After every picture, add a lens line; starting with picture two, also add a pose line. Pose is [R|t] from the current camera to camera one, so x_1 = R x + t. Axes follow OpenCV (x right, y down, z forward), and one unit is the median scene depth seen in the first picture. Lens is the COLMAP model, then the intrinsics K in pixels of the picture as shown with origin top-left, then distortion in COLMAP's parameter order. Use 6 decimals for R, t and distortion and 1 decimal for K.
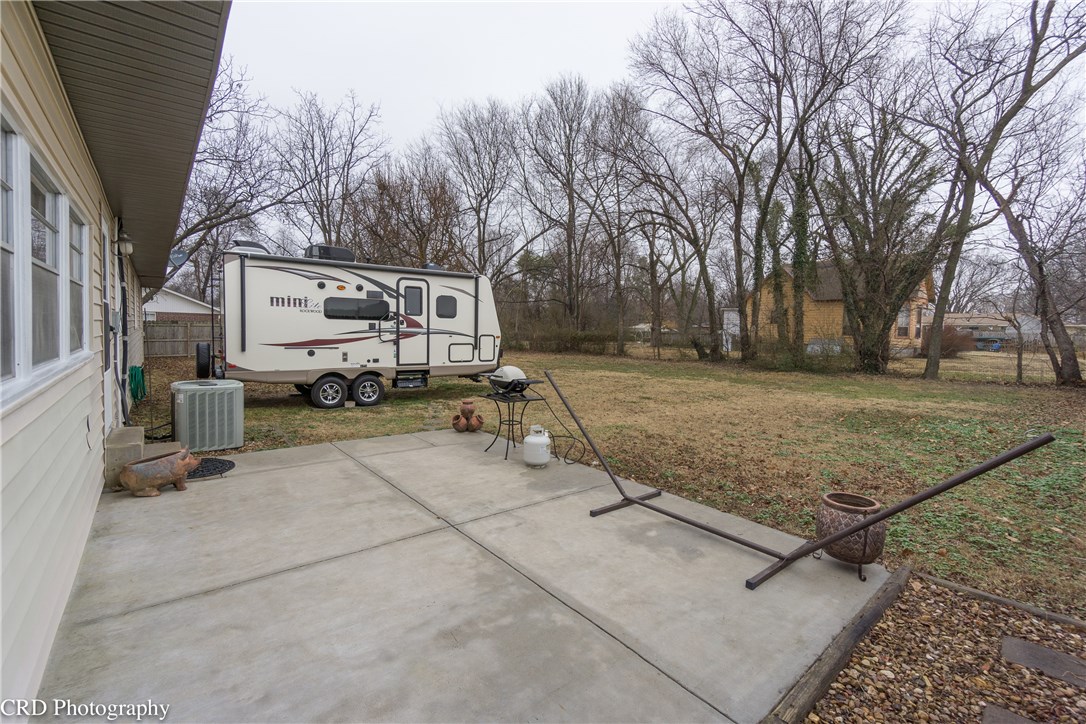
lens RADIAL K [[470.3, 0, 534.7], [0, 470.3, 362.8], [0, 0, 1]] dist [0.010424, -0.003133]
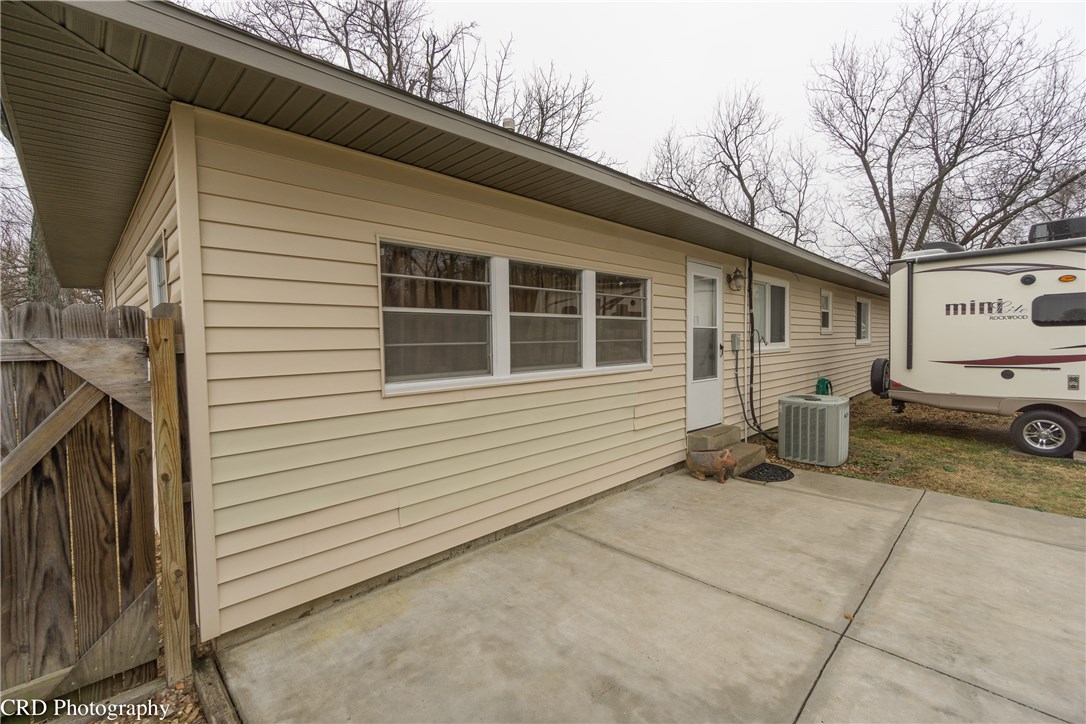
lens RADIAL K [[470.3, 0, 539.2], [0, 470.3, 363.1], [0, 0, 1]] dist [0.010424, -0.003133]
pose [[0.099145, 0.021172, -0.994848, 0.392863], [-0.051064, 0.998565, 0.016162, -0.027882], [0.993762, 0.049199, 0.100084, 0.422065]]
